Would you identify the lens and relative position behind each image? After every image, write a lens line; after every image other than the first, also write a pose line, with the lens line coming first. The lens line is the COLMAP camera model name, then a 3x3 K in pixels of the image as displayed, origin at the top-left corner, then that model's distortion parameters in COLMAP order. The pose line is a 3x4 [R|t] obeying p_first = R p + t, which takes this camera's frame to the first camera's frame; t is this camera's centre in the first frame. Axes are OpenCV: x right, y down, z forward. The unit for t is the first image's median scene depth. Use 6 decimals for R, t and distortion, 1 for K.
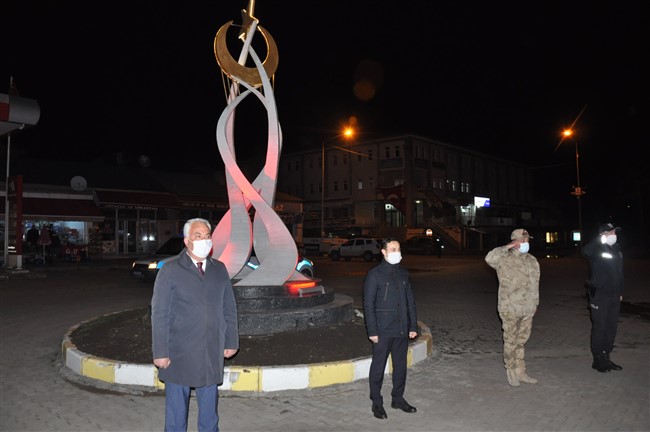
lens RADIAL K [[519.9, 0, 324.7], [0, 519.9, 229.5], [0, 0, 1]] dist [-0.103438, 0.009182]
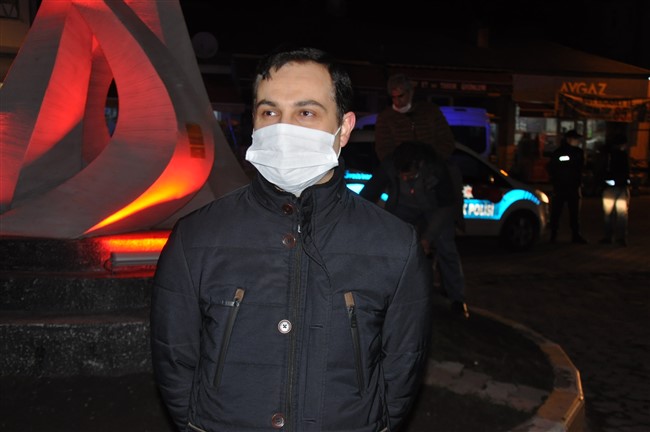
lens RADIAL K [[856.0, 0, 325.0], [0, 856.0, 216.0], [0, 0, 1]] dist [0.134800, 0.006427]
pose [[0.888464, 0.056224, -0.455489, 0.131622], [-0.016213, 0.995693, 0.091279, 0.015012], [0.458659, -0.073713, 0.885550, 0.227286]]
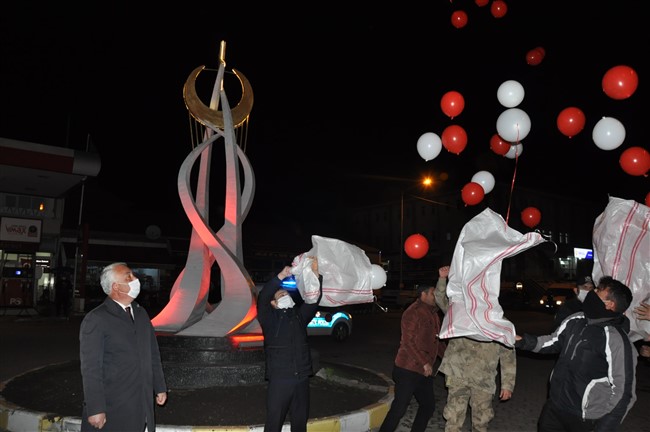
lens RADIAL K [[519.9, 0, 324.7], [0, 519.9, 229.5], [0, 0, 1]] dist [-0.103438, 0.009182]
pose [[0.977306, -0.003207, -0.211809, 0.116956], [-0.017901, 0.995058, -0.097665, 0.001321], [0.211075, 0.099241, 0.972419, 0.049457]]
